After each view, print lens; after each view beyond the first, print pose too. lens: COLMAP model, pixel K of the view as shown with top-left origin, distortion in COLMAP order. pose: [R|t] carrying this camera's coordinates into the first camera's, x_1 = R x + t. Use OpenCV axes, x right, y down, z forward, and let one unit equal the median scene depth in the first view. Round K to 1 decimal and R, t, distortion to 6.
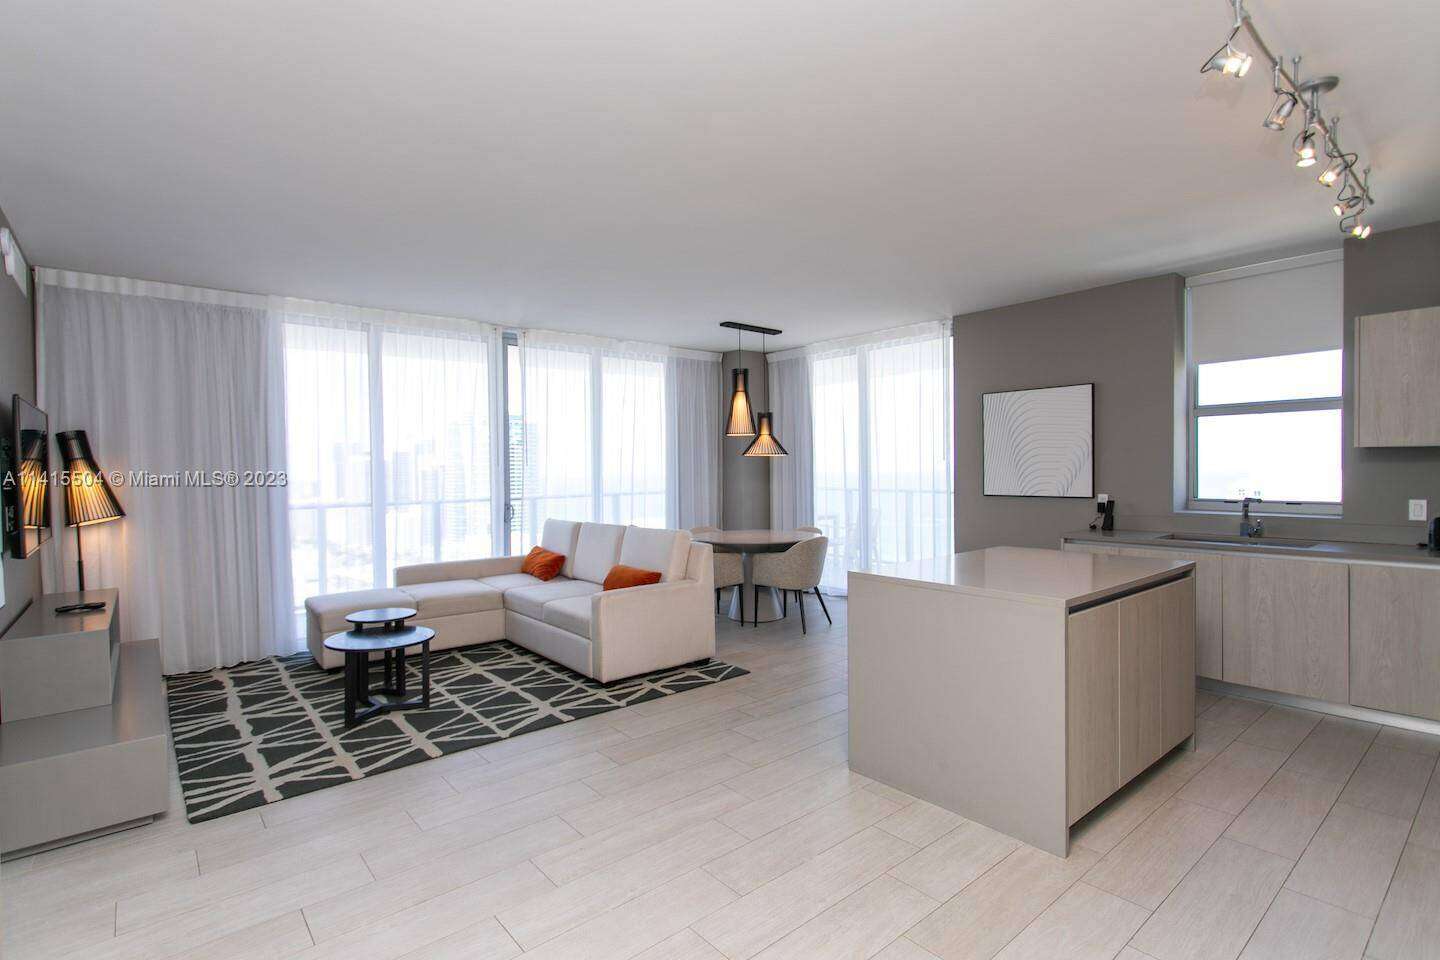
lens RADIAL K [[690.7, 0, 702.6], [0, 690.7, 482.4], [0, 0, 1]] dist [0.005770, 0.001047]
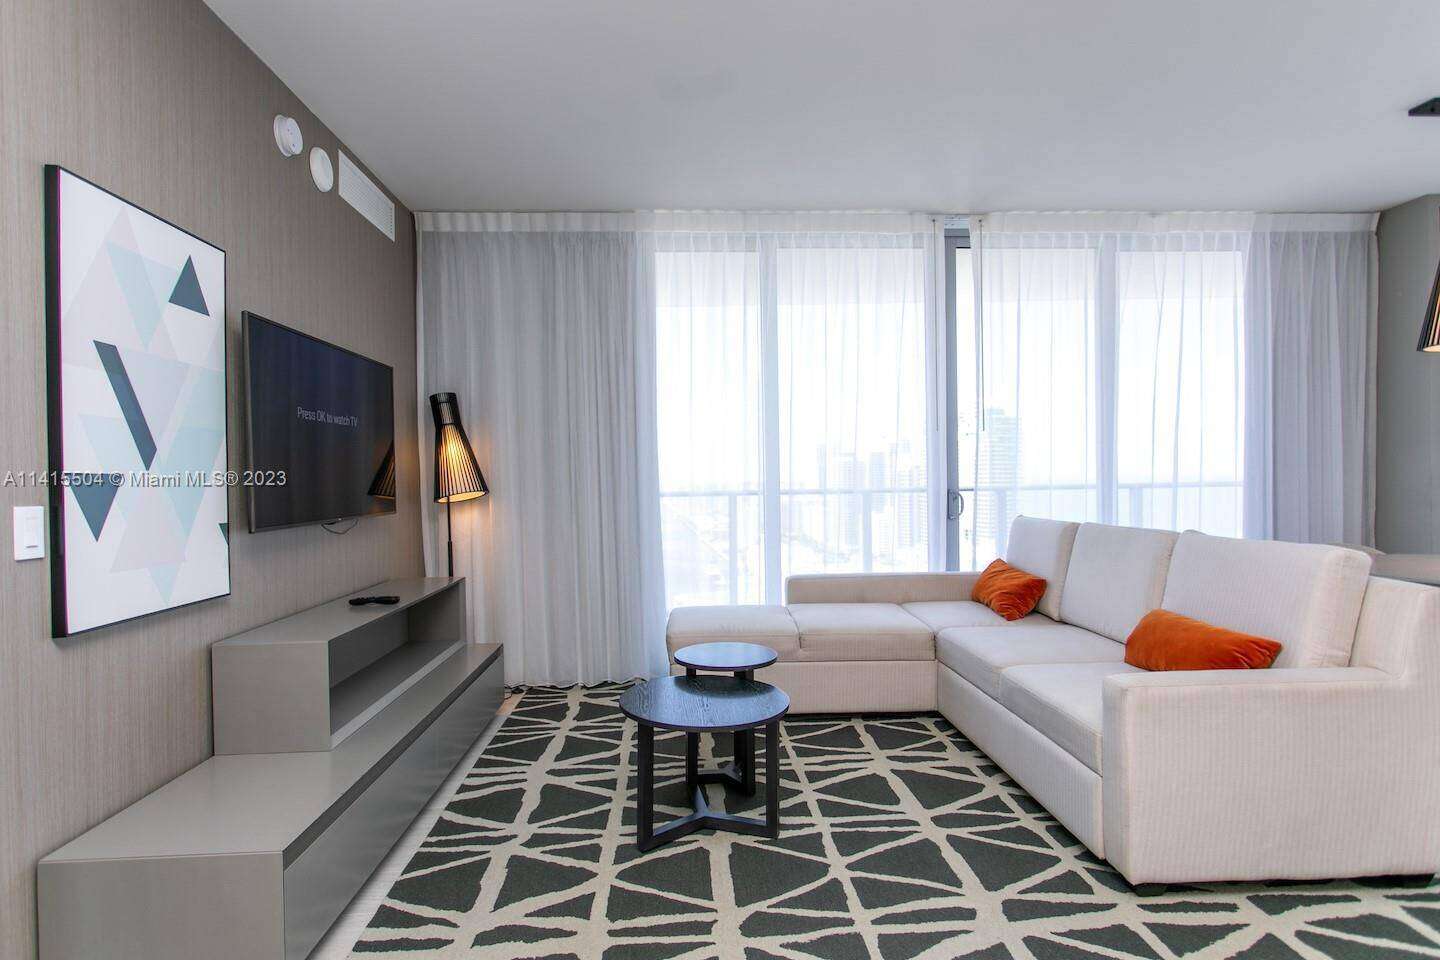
lens RADIAL K [[742.5, 0, 708.6], [0, 742.5, 482.1], [0, 0, 1]] dist [0.002881, 0.001194]
pose [[0.805402, 0.006801, -0.592690, -0.079568], [-0.007114, 0.999973, 0.001808, 0.033957], [0.592687, 0.002760, 0.805428, 0.446235]]
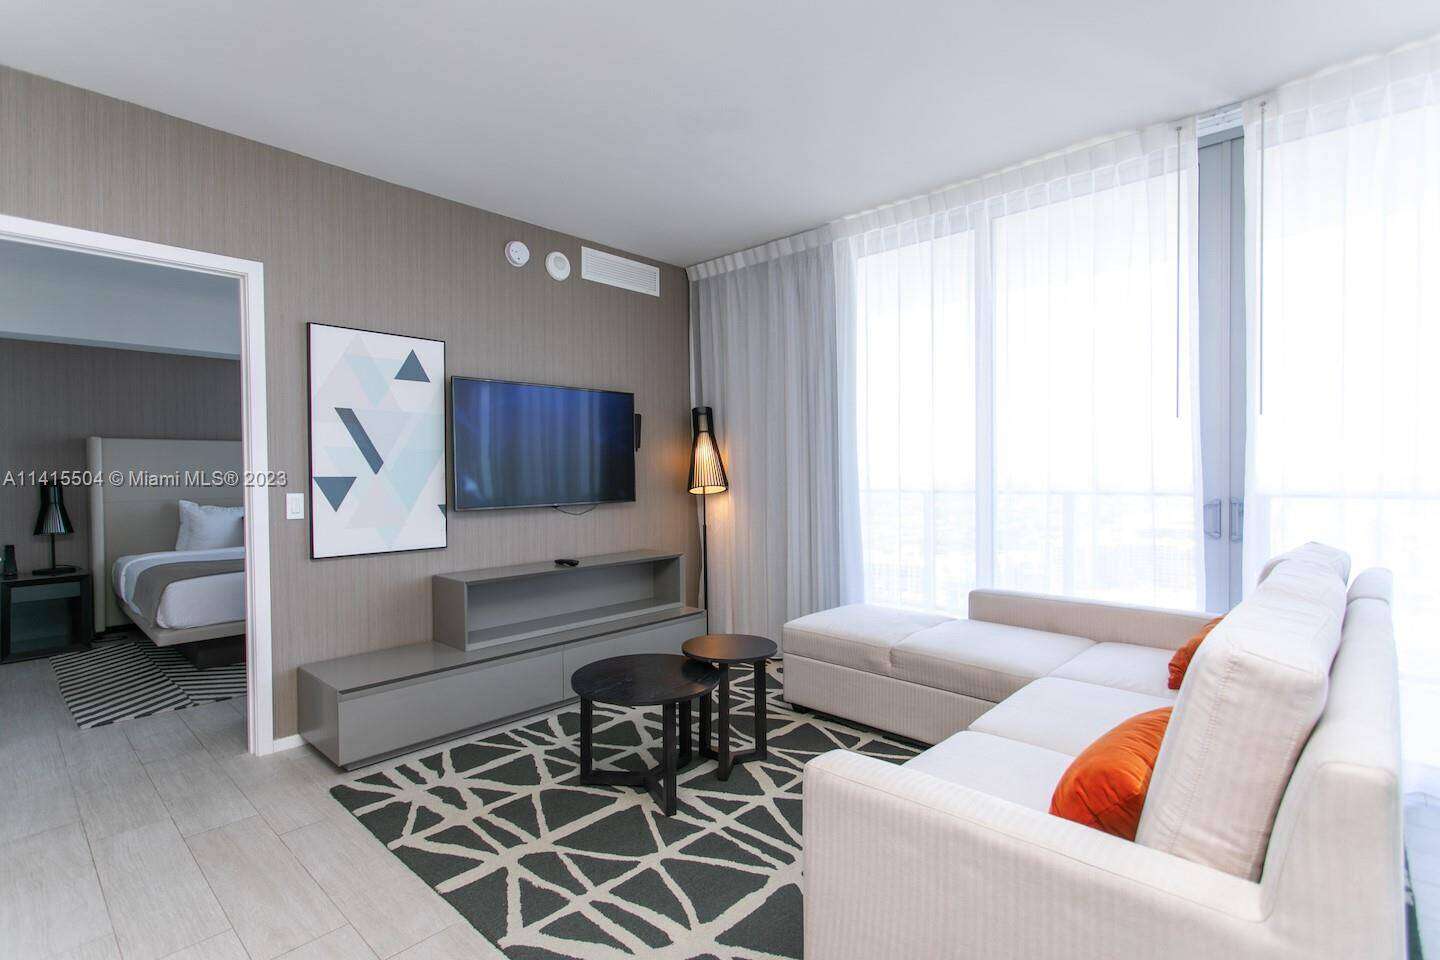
lens RADIAL K [[675.8, 0, 712.5], [0, 675.8, 482.4], [0, 0, 1]] dist [0.003021, 0.001197]
pose [[0.134558, 0.030161, -0.990447, 0.174404], [-0.008947, 0.999533, 0.029222, 0.013357], [0.990865, 0.004930, 0.134765, 0.883707]]
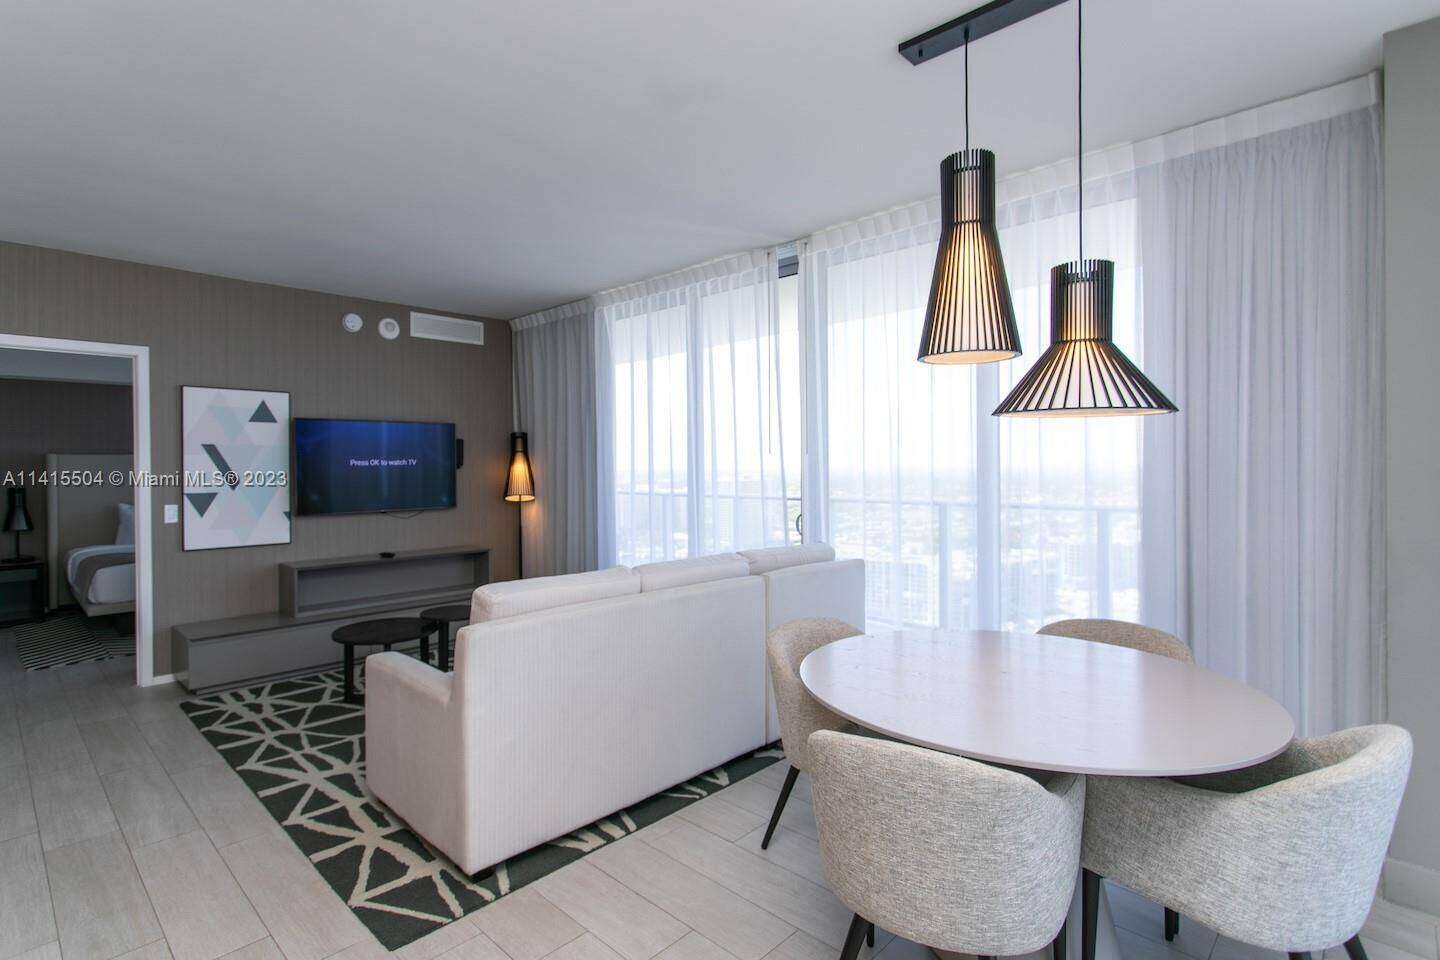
lens RADIAL K [[703.1, 0, 683.1], [0, 703.1, 468.5], [0, 0, 1]] dist [0.002351, -0.000015]
pose [[0.102834, 0.019771, -0.994502, 0.542565], [-0.009309, 0.999778, 0.018914, -0.032241], [0.994655, 0.007312, 0.102995, 1.200803]]
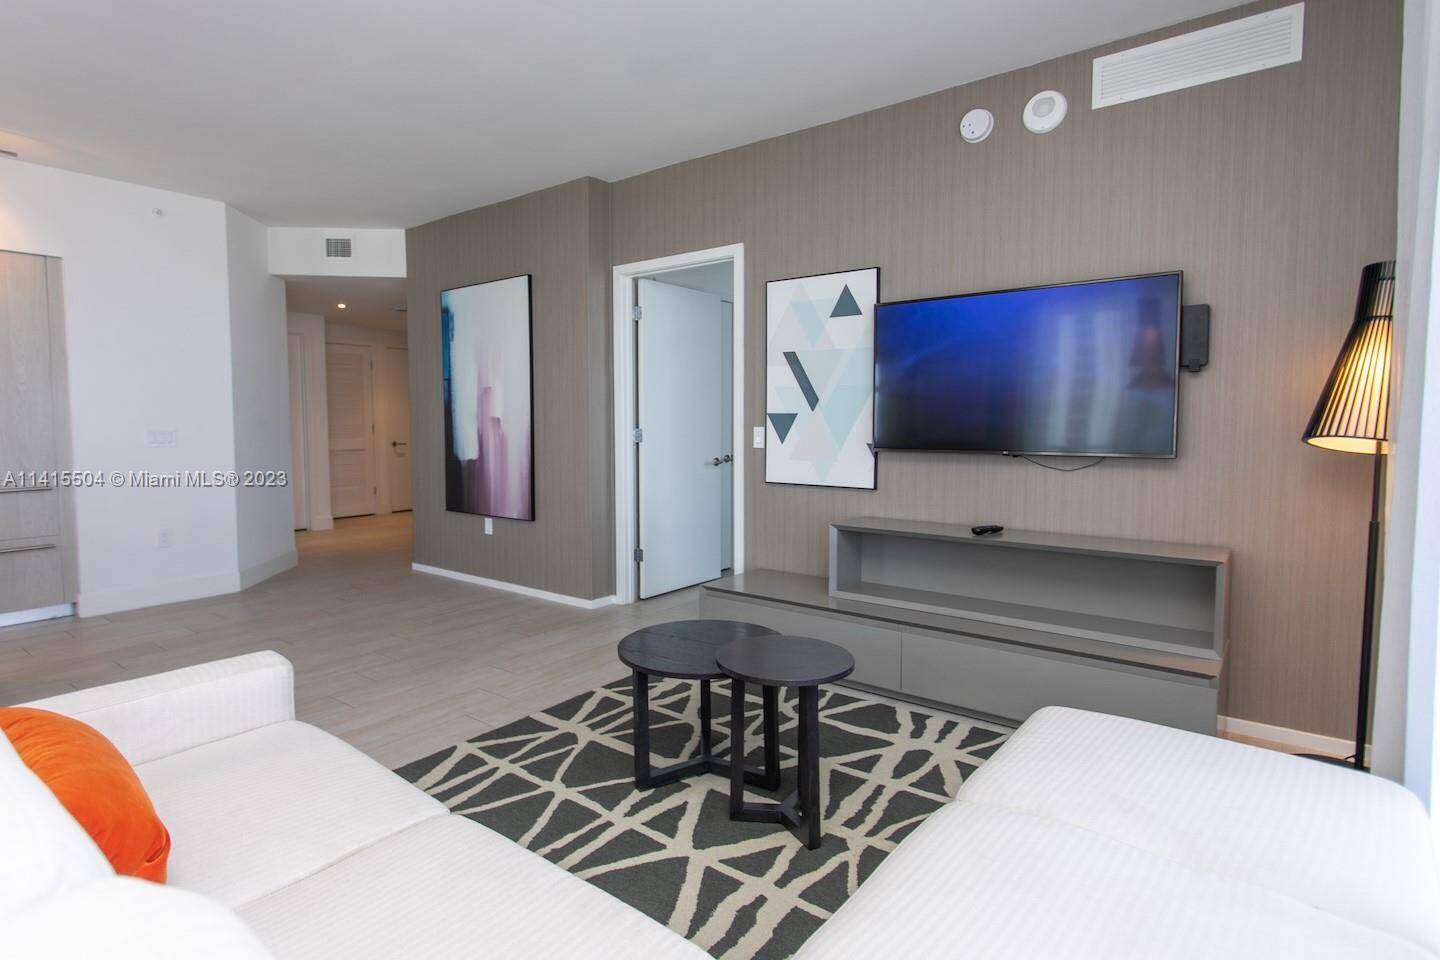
lens RADIAL K [[742.3, 0, 686.8], [0, 742.3, 457.4], [0, 0, 1]] dist [0.001101, 0.000553]
pose [[-0.976752, 0.031983, -0.211975, -0.293192], [0.016859, 0.997206, 0.072773, 0.017981], [0.213710, 0.067507, -0.974562, 1.448413]]
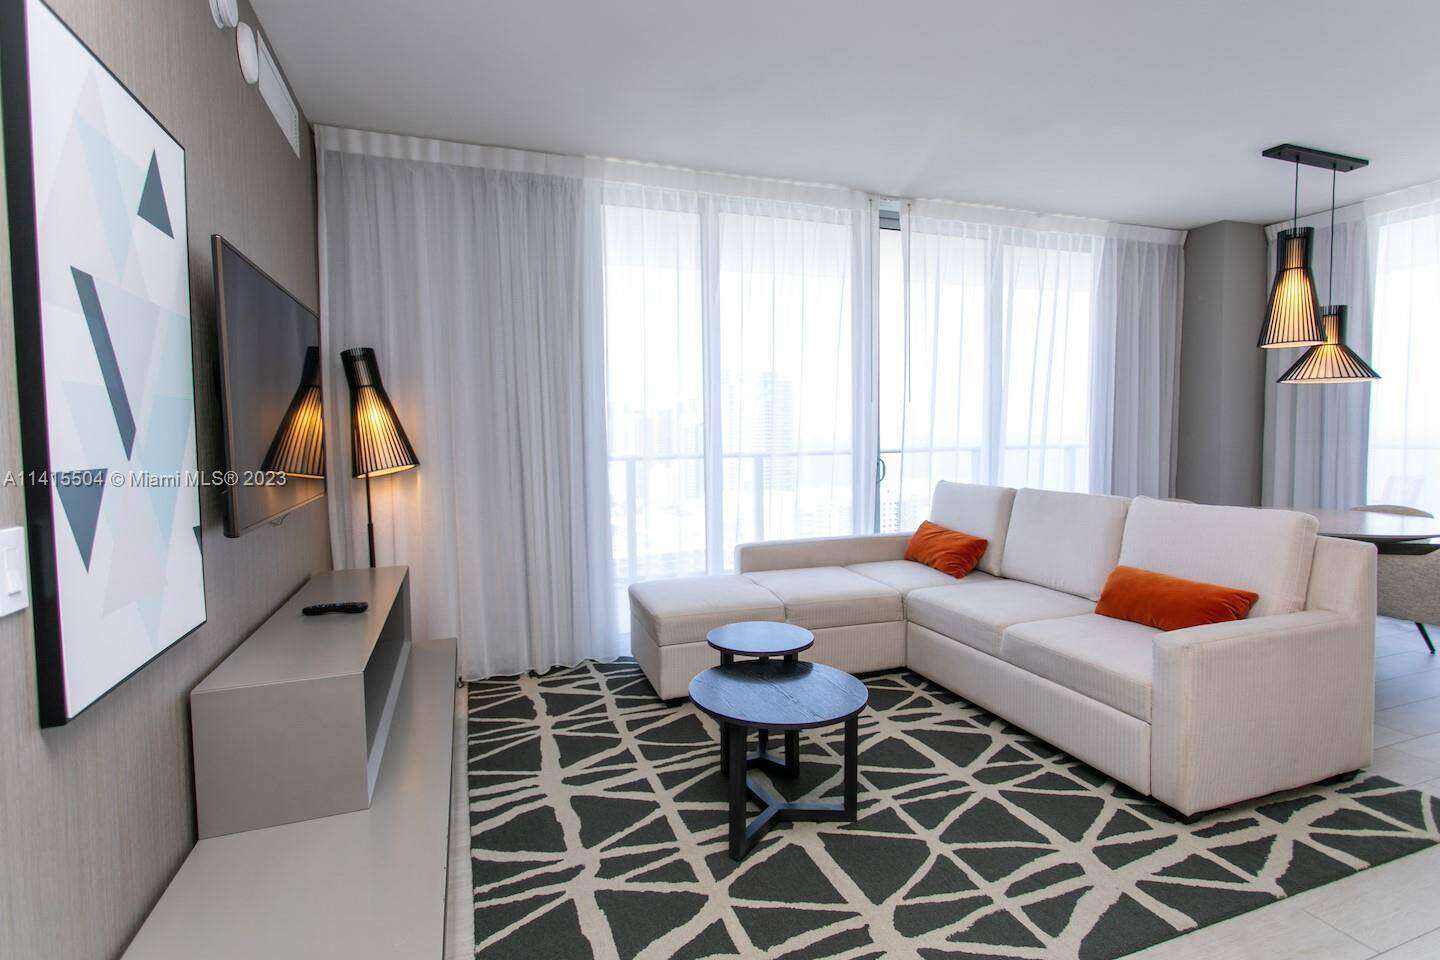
lens RADIAL K [[711.4, 0, 729.8], [0, 711.4, 466.5], [0, 0, 1]] dist [0.003512, -0.000123]
pose [[0.948909, 0.019235, -0.314963, -0.293018], [-0.007155, 0.999195, 0.039467, 0.018501], [0.315469, -0.035197, 0.948283, 0.404086]]
